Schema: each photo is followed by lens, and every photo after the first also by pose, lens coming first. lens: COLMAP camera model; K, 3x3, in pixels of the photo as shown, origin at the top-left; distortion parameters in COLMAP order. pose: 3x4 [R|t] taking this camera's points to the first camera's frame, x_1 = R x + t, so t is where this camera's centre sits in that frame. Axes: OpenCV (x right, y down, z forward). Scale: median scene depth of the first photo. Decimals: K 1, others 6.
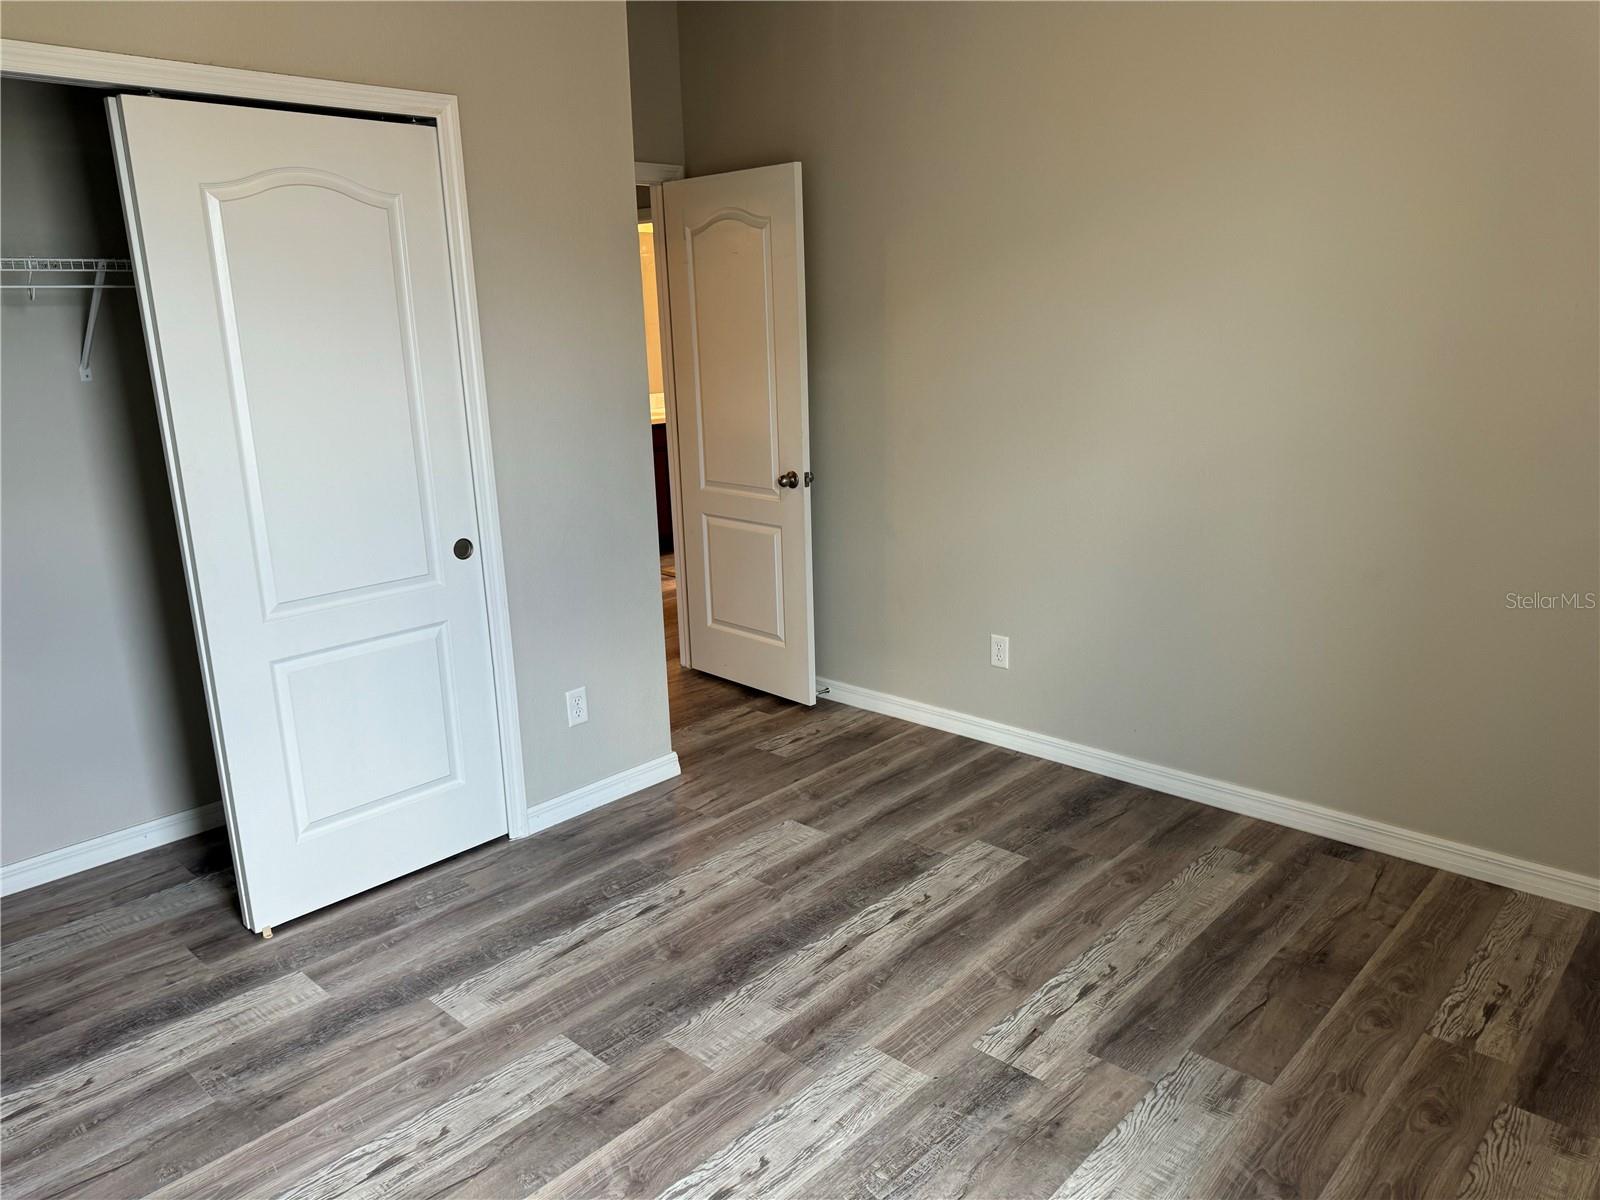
lens RADIAL K [[1119.5, 0, 800.0], [0, 1119.5, 600.0], [0, 0, 1]] dist [0.073954, -0.095667]
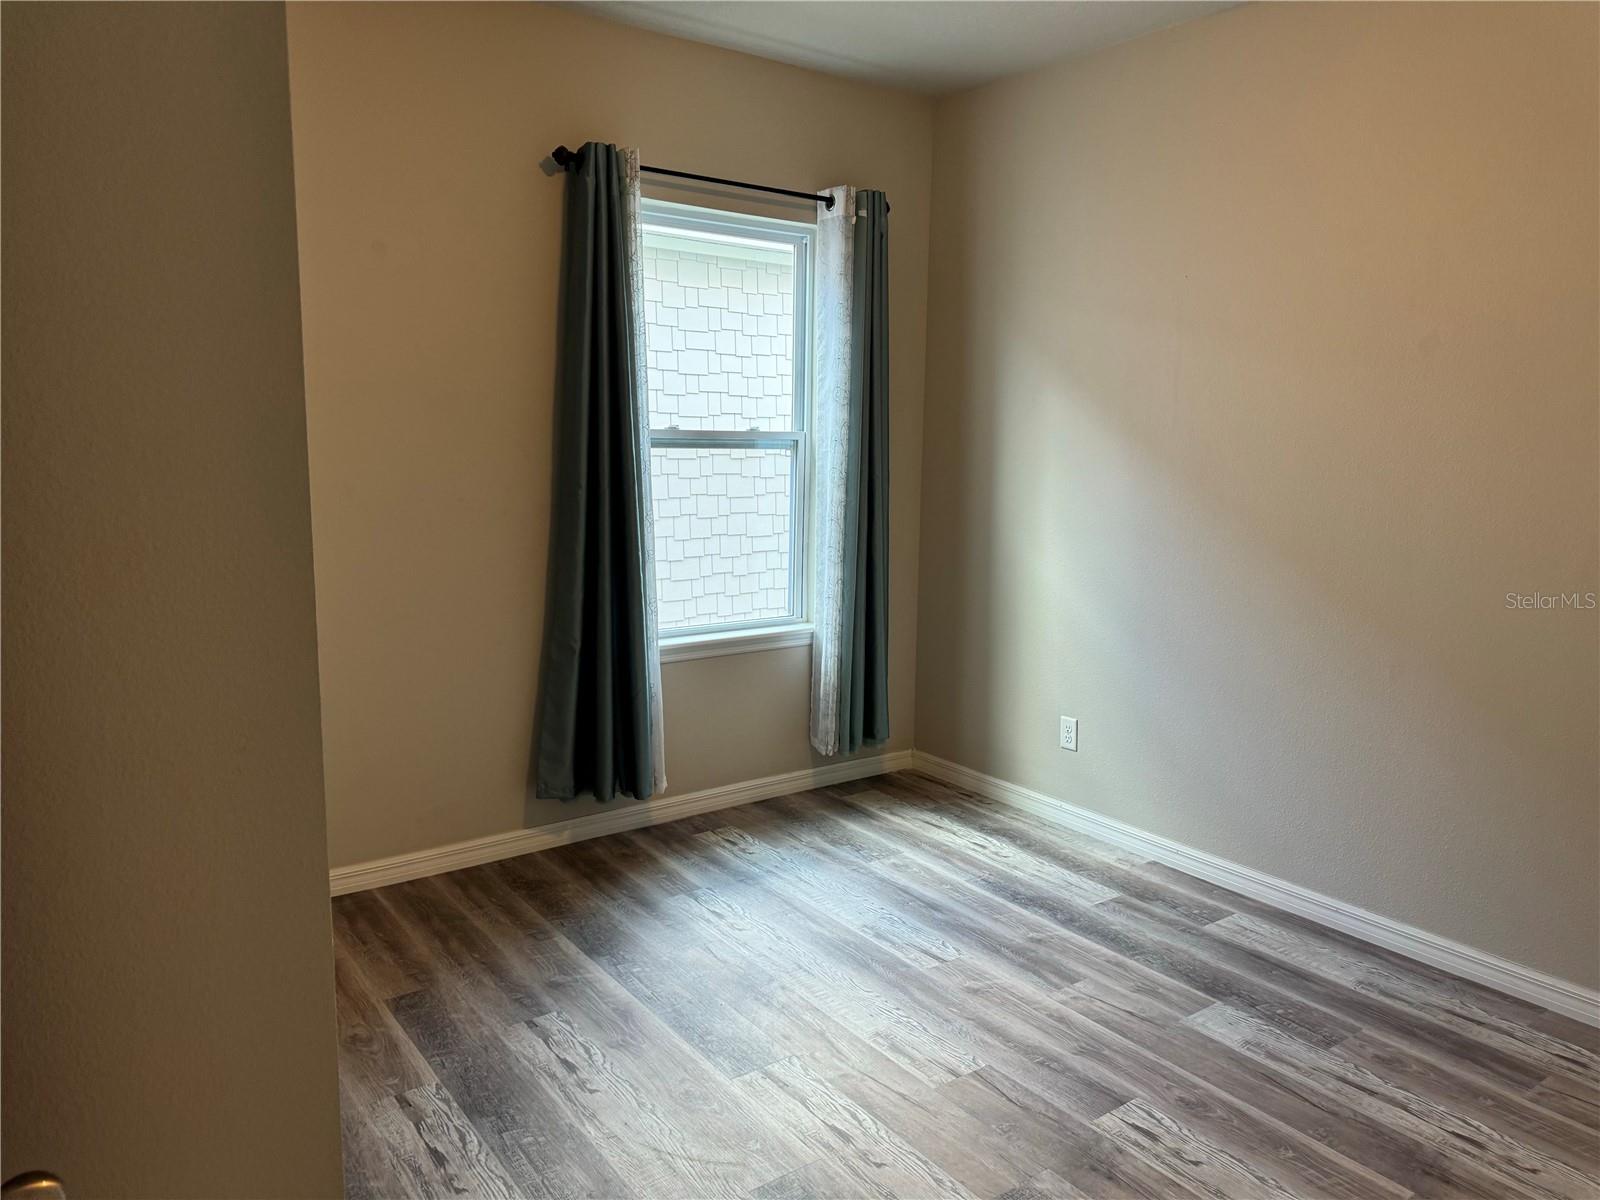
lens RADIAL K [[1119.5, 0, 800.0], [0, 1119.5, 600.0], [0, 0, 1]] dist [0.073954, -0.095667]
pose [[-0.179762, 0.143314, -0.973215, 0.675498], [-0.277801, 0.941665, 0.189981, -0.095699], [0.943670, 0.304511, -0.129463, 0.667433]]
